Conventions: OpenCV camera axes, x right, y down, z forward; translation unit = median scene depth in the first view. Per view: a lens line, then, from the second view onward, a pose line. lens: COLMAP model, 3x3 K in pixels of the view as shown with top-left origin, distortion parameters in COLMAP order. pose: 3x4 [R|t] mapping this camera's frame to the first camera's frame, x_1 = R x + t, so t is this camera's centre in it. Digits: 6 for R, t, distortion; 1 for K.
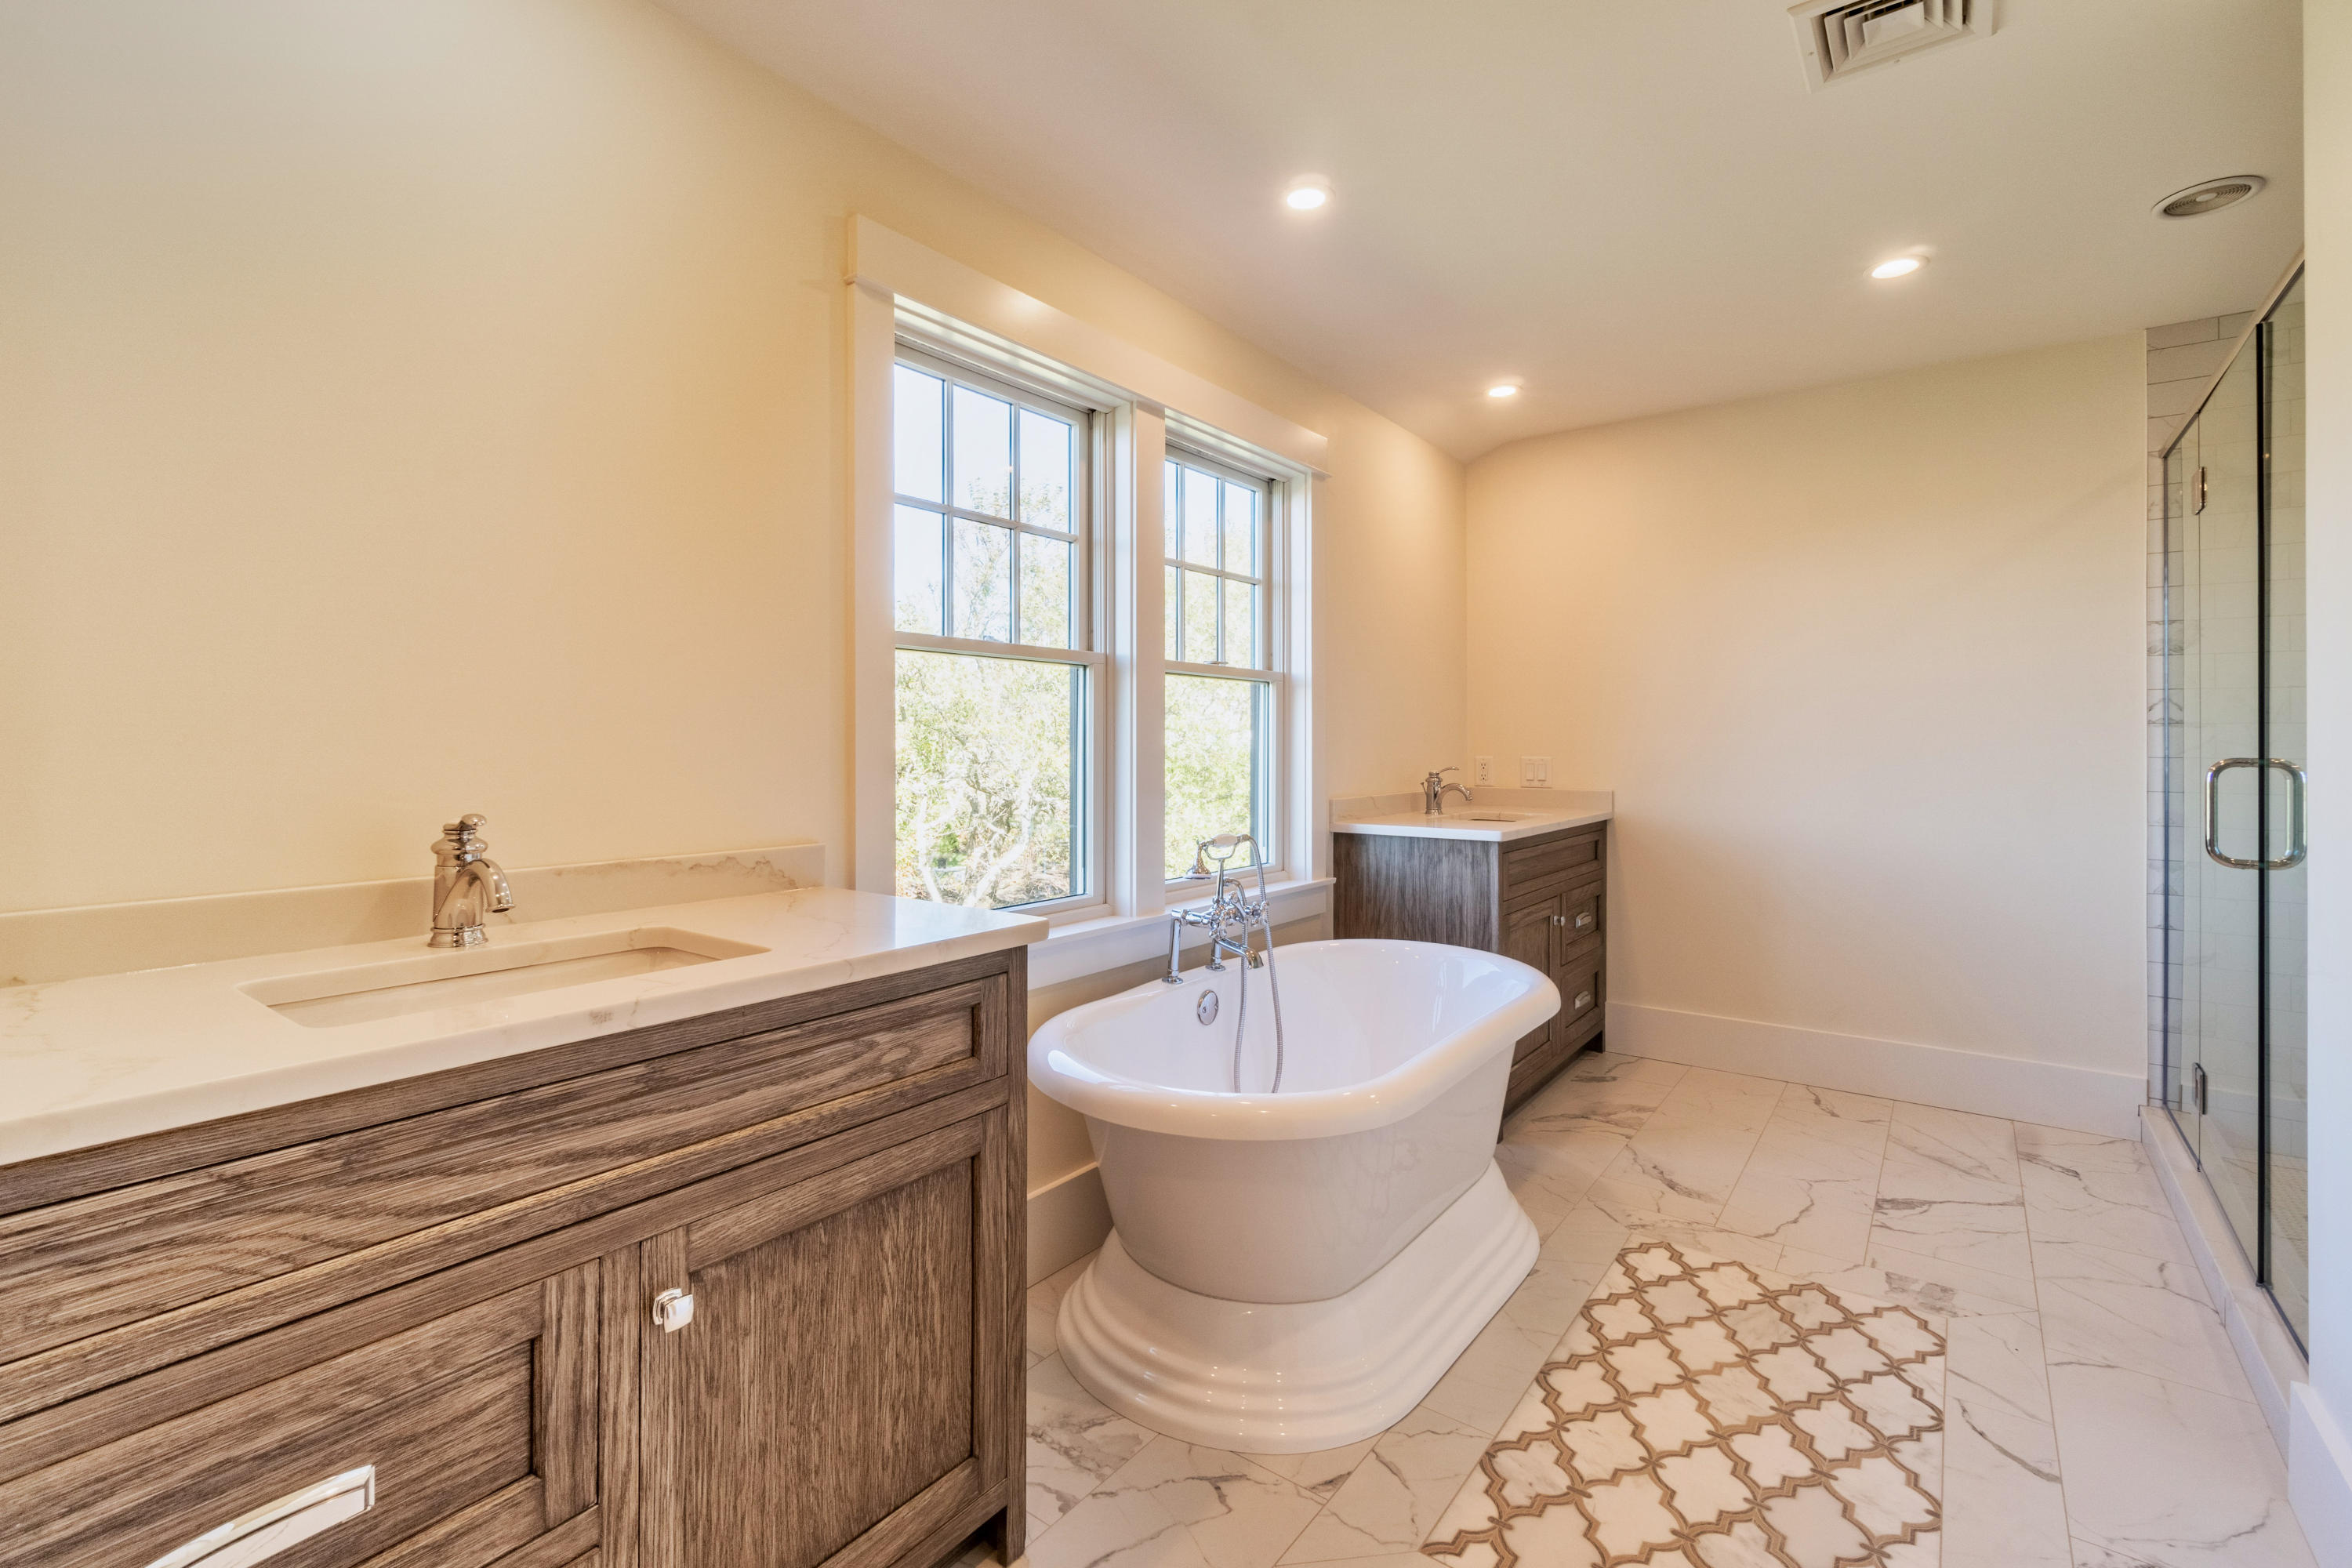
lens RADIAL K [[1034.6, 0, 1189.8], [0, 1034.6, 732.7], [0, 0, 1]] dist [0.006910, 0.000154]
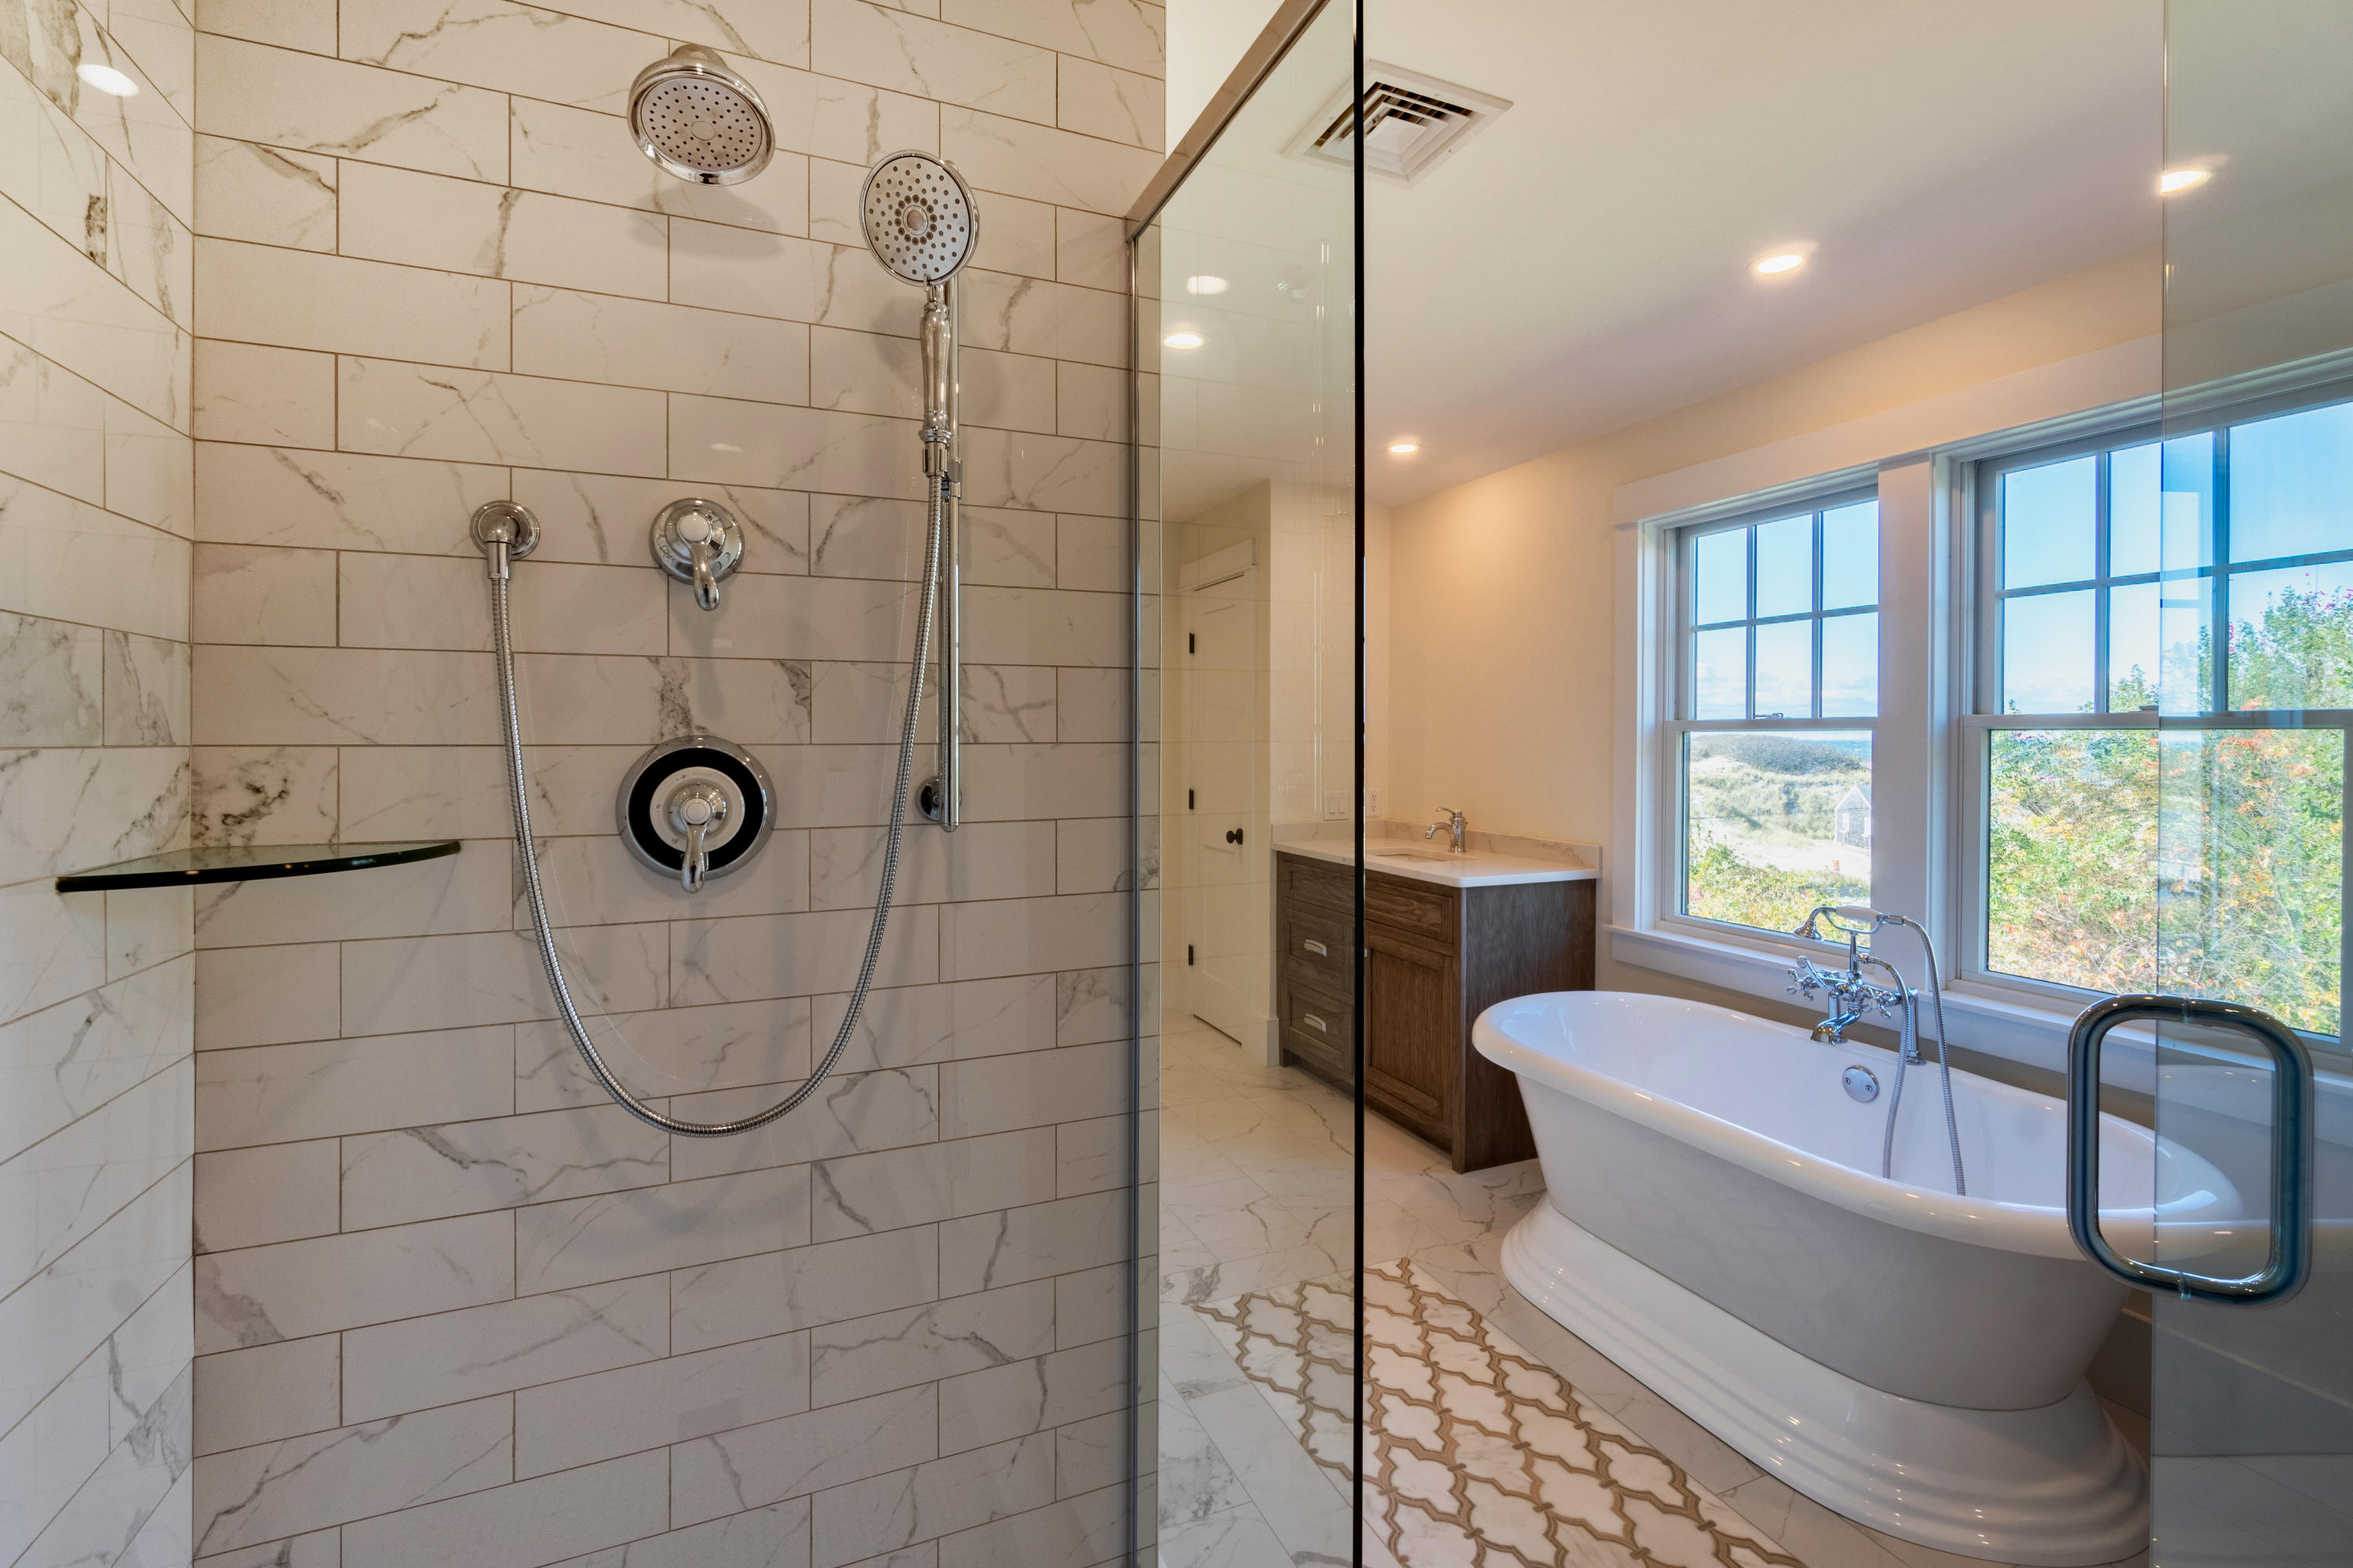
lens RADIAL K [[1034.9, 0, 1167.3], [0, 1034.9, 757.1], [0, 0, 1]] dist [0.006910, 0.000154]
pose [[-0.510453, 0.007236, -0.859875, 1.529185], [0.000627, 0.999967, 0.008043, -0.062030], [0.859905, 0.003566, -0.510441, 1.219260]]
